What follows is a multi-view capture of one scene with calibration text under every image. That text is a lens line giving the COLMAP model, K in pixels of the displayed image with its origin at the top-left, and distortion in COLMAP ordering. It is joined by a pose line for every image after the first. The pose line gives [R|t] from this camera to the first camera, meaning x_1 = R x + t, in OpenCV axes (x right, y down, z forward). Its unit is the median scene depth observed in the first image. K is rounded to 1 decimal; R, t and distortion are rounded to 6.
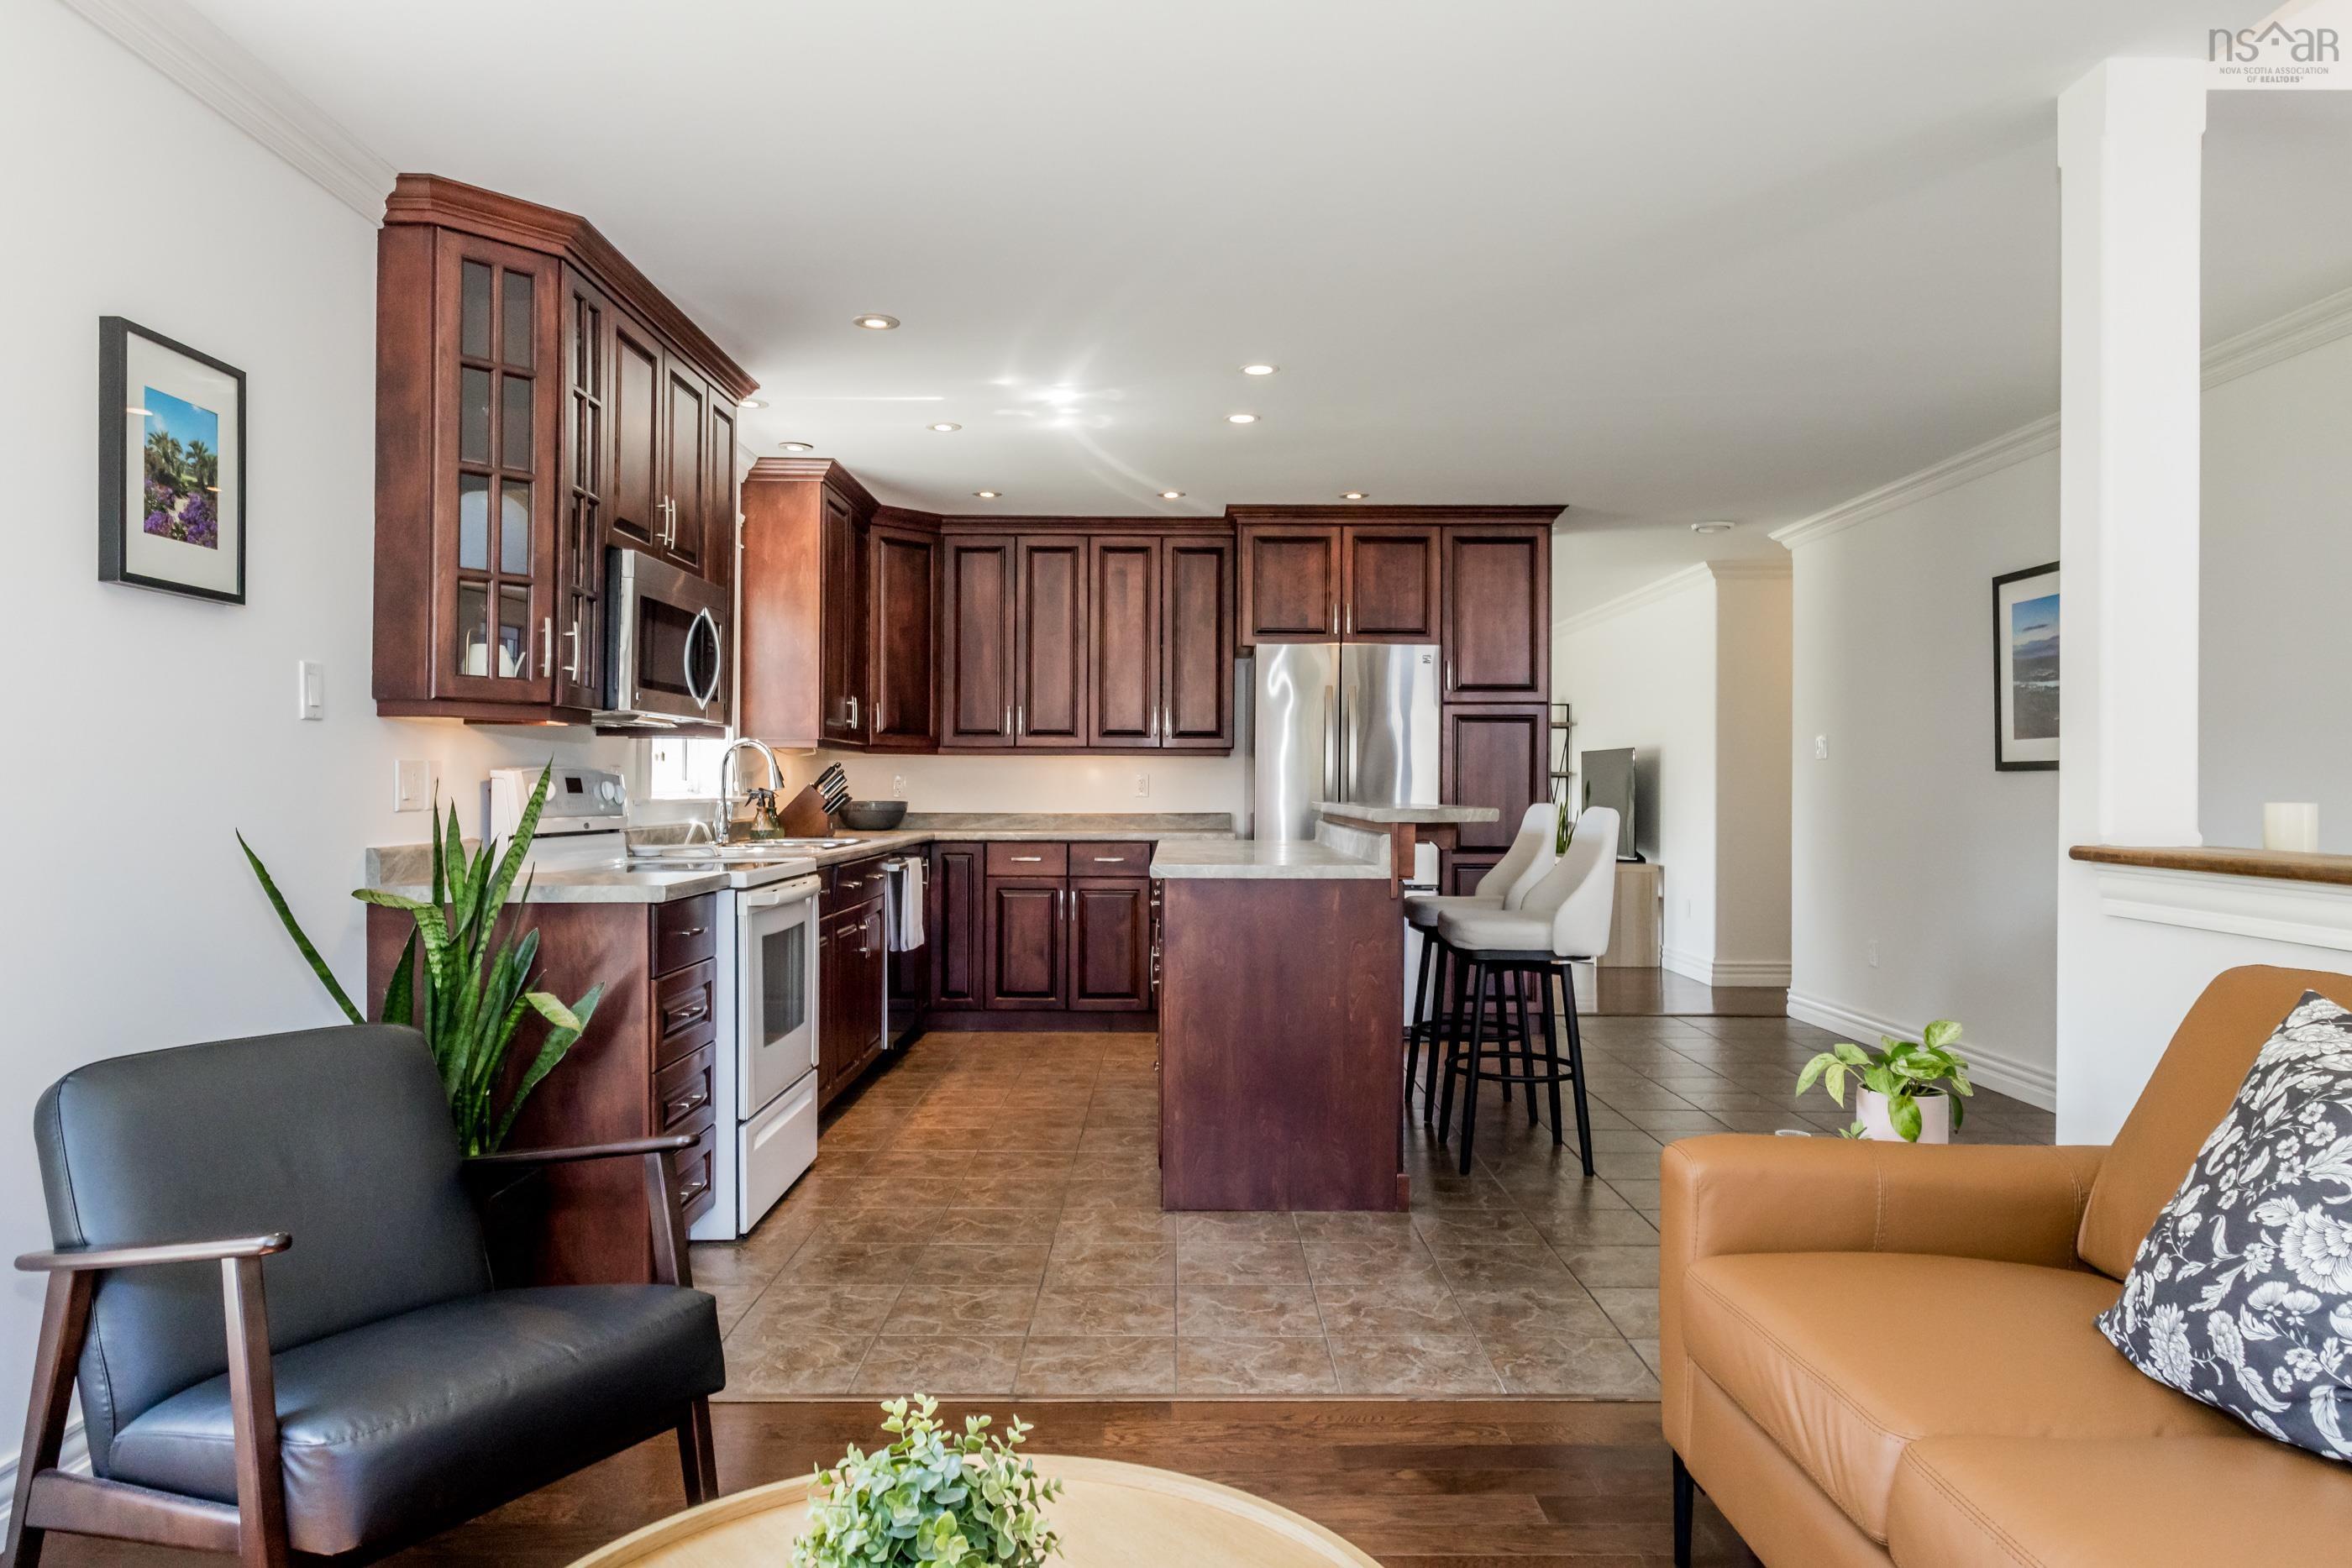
lens RADIAL K [[1489.1, 0, 1187.7], [0, 1489.1, 788.8], [0, 0, 1]] dist [-0.009560, 0.000628]
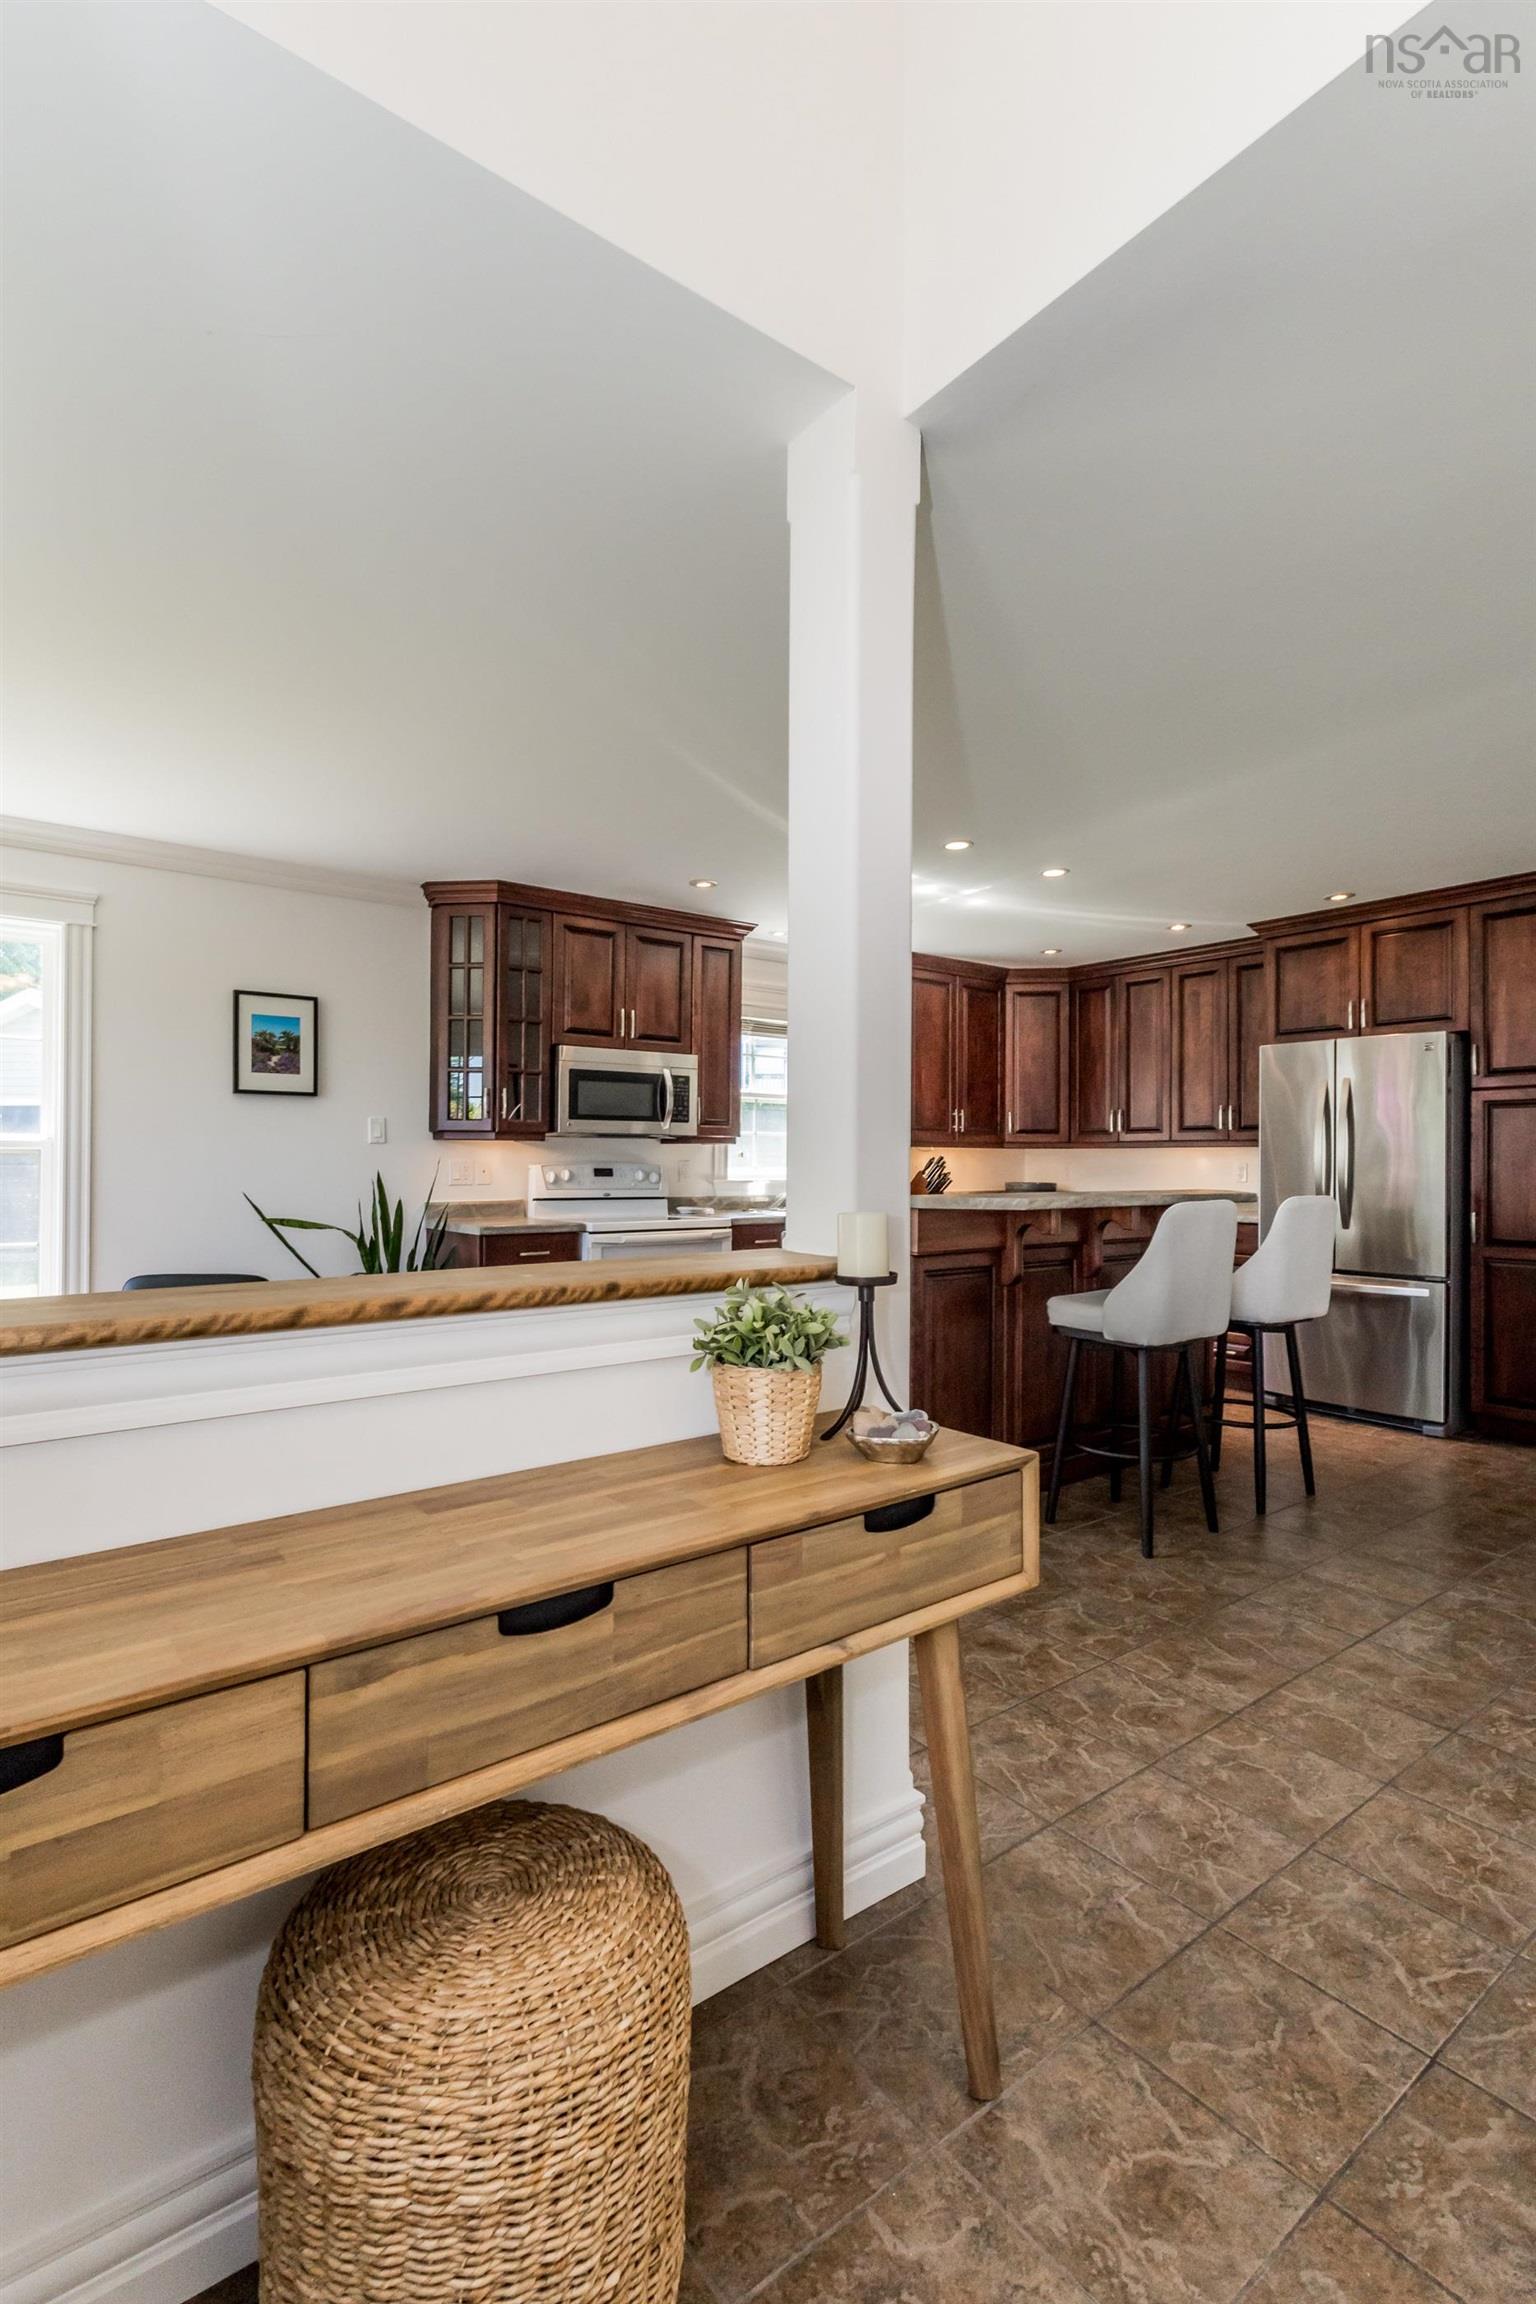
lens RADIAL K [[1065.1, 0, 766.6], [0, 1065.1, 1155.0], [0, 0, 1]] dist [0.008958, -0.002773]
pose [[0.600700, -0.005326, -0.799457, 0.488328], [-0.003404, 0.999952, -0.009220, -0.007763], [0.799467, 0.008260, 0.600653, 0.239256]]
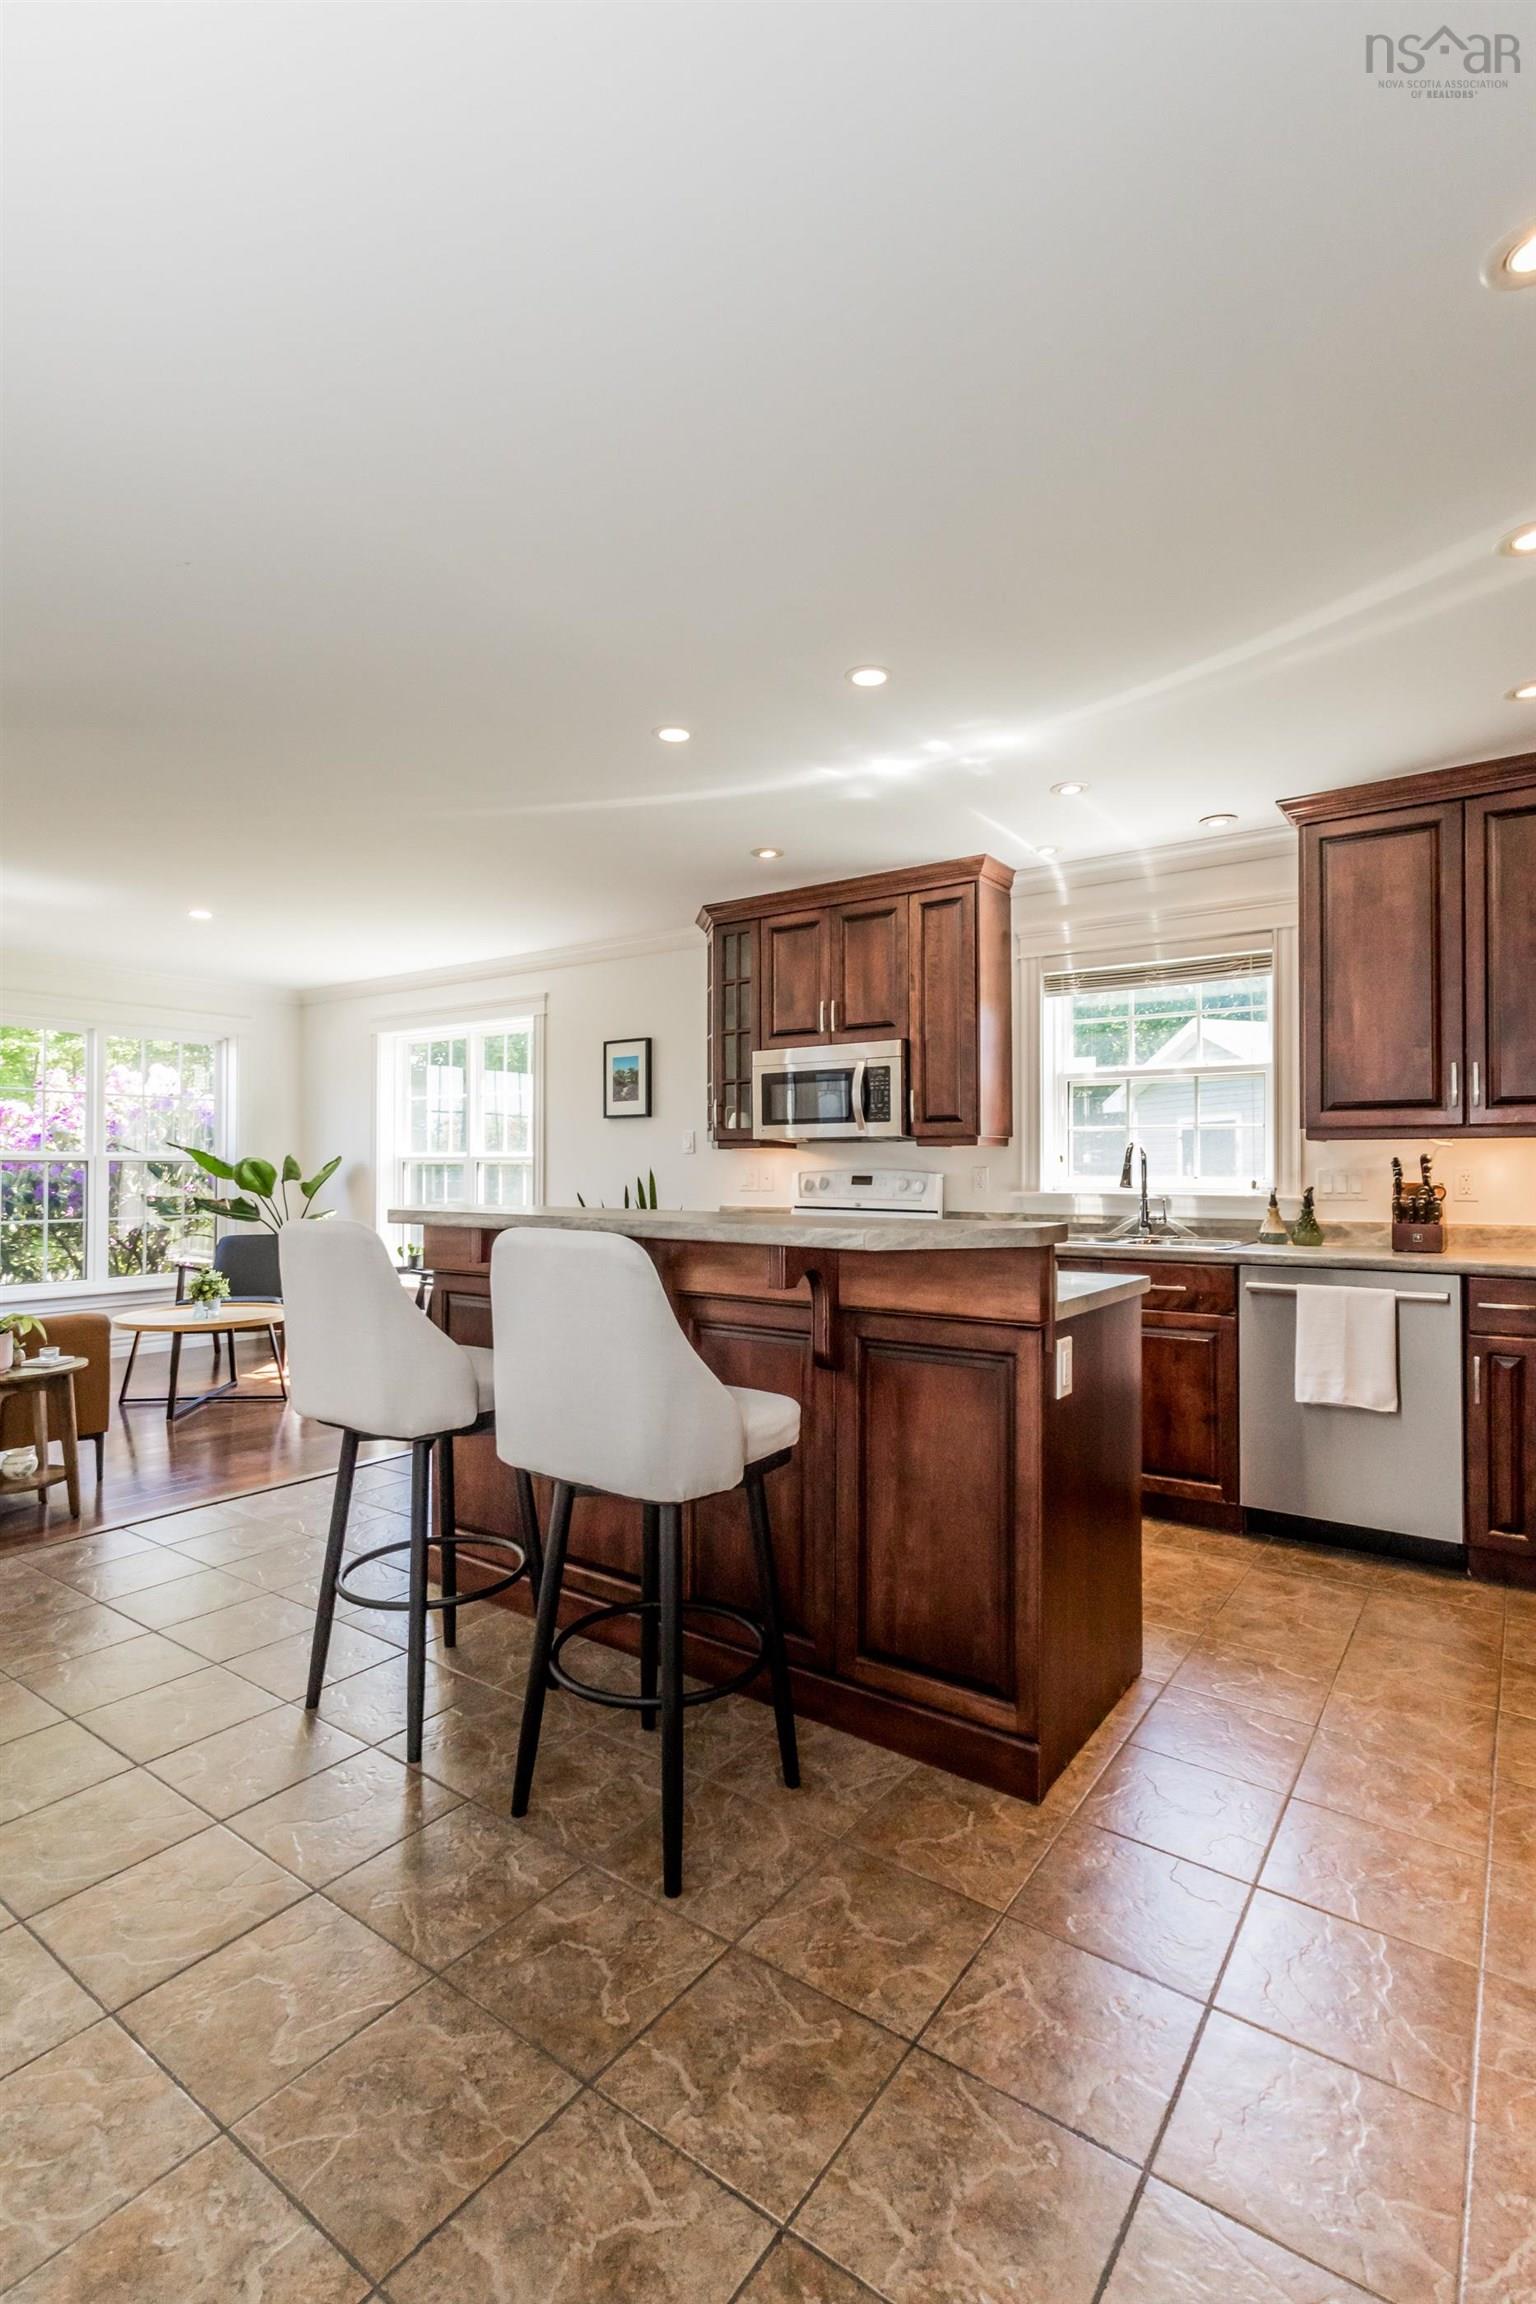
lens RADIAL K [[1065.1, 0, 752.2], [0, 1065.1, 1149.0], [0, 0, 1]] dist [0.008958, -0.002773]
pose [[-0.594700, -0.019823, -0.803703, 0.399647], [-0.005572, 0.999774, -0.020536, -0.007505], [0.803928, -0.007735, -0.594676, 1.038528]]
